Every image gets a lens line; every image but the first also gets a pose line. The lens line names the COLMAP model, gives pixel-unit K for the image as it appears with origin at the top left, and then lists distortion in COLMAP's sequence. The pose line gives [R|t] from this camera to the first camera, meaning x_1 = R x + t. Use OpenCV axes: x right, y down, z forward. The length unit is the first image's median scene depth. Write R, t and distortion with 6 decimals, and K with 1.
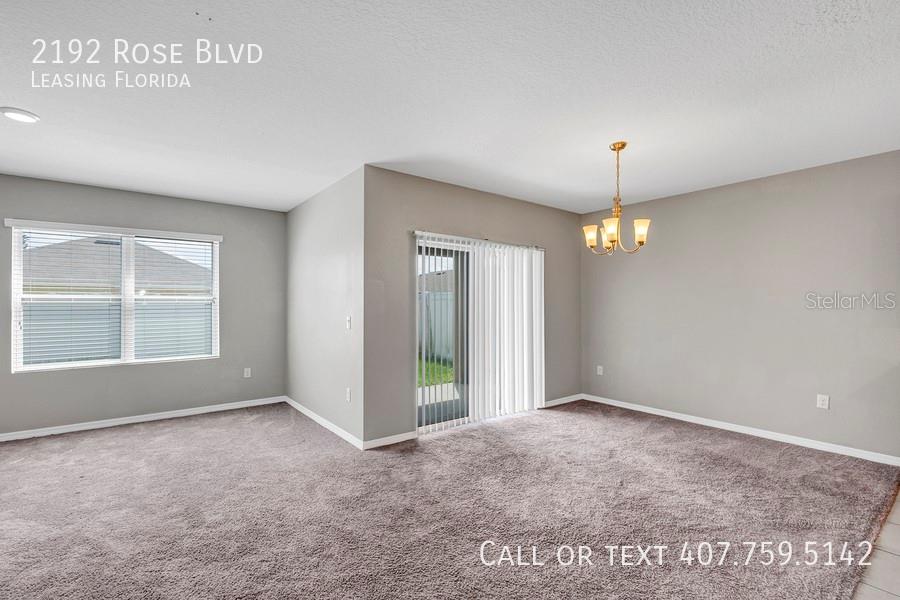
lens RADIAL K [[409.9, 0, 450.1], [0, 409.9, 306.1], [0, 0, 1]] dist [0.017064, 0.000932]
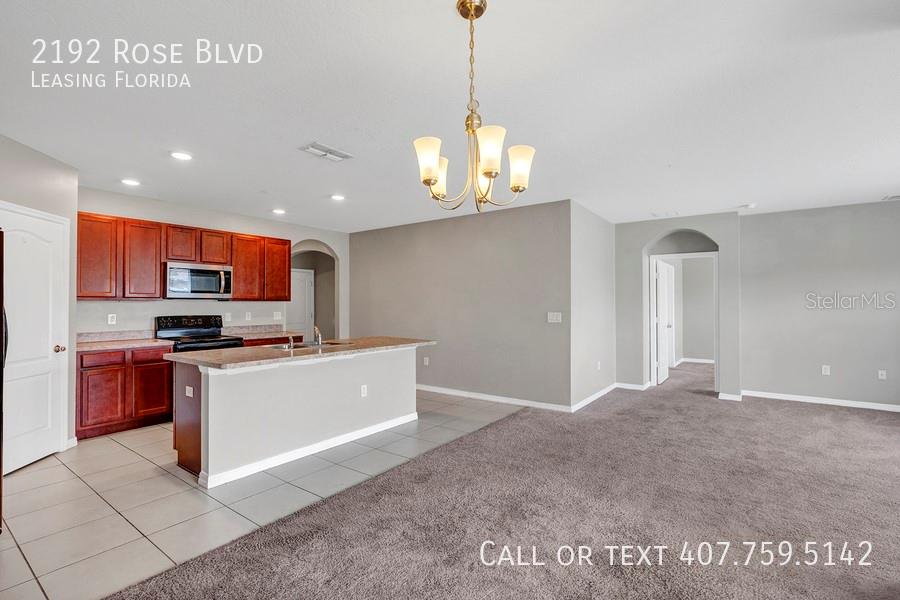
lens RADIAL K [[422.1, 0, 441.4], [0, 422.1, 303.1], [0, 0, 1]] dist [-0.002288, -0.001232]
pose [[-0.967573, -0.000901, -0.252590, 0.490736], [-0.000313, 0.999997, -0.002367, -0.001350], [0.252592, -0.002211, -0.967570, 1.286077]]
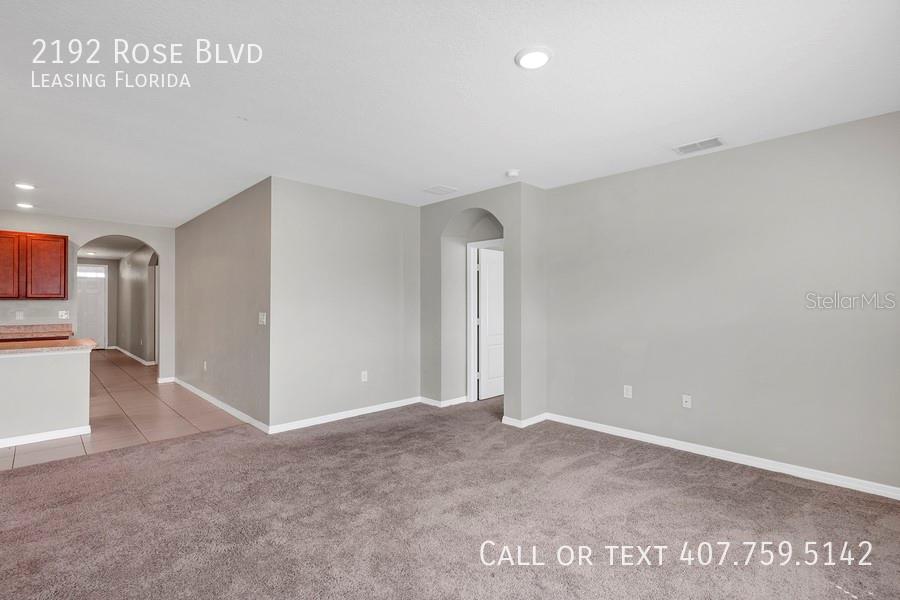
lens RADIAL K [[422.1, 0, 440.3], [0, 422.1, 301.8], [0, 0, 1]] dist [-0.002288, -0.001232]
pose [[-0.995331, 0.001270, -0.096516, -0.553487], [0.001500, 0.999996, -0.002313, 0.000420], [0.096513, -0.002447, -0.995329, 1.235449]]
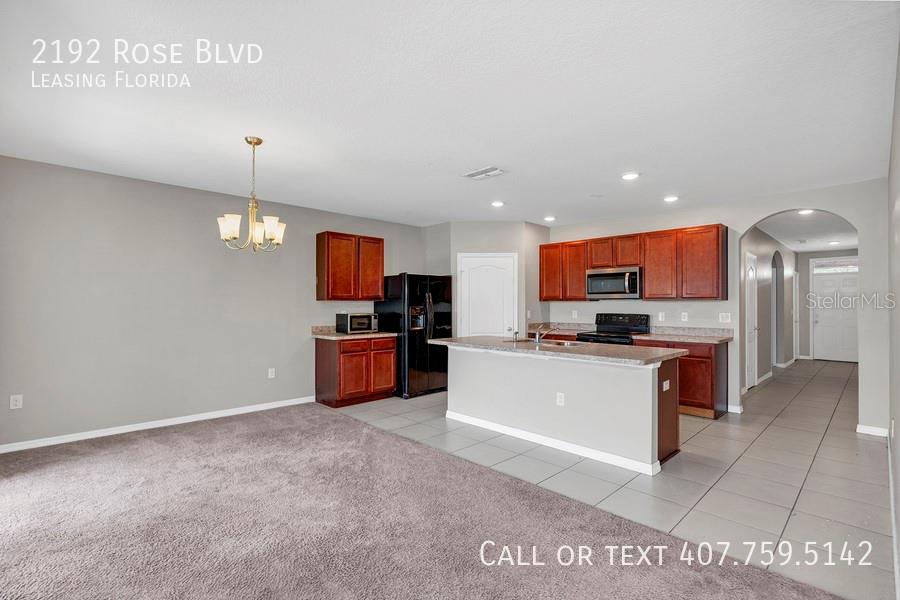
lens RADIAL K [[422.1, 0, 453.2], [0, 422.1, 301.8], [0, 0, 1]] dist [-0.002288, -0.001232]
pose [[-0.110374, 0.004208, 0.993881, -0.541988], [-0.000340, 0.999991, -0.004271, -0.000656], [-0.993890, -0.000809, -0.110371, 0.541948]]
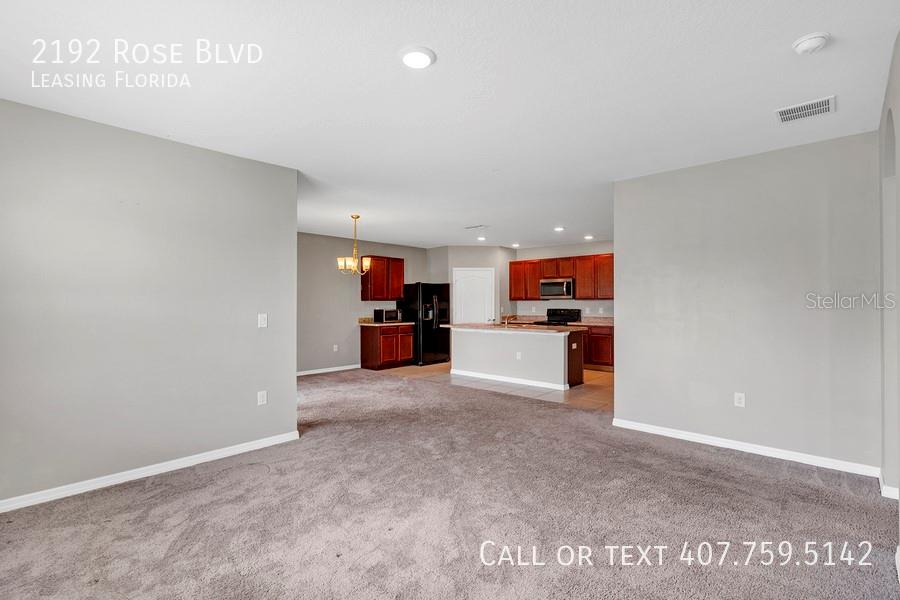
lens RADIAL K [[422.1, 0, 451.0], [0, 422.1, 299.4], [0, 0, 1]] dist [-0.002288, -0.001232]
pose [[-0.157639, 0.009401, 0.987452, -1.281803], [0.003329, 0.999954, -0.008988, 0.002832], [-0.987491, 0.001870, -0.157663, 0.738511]]
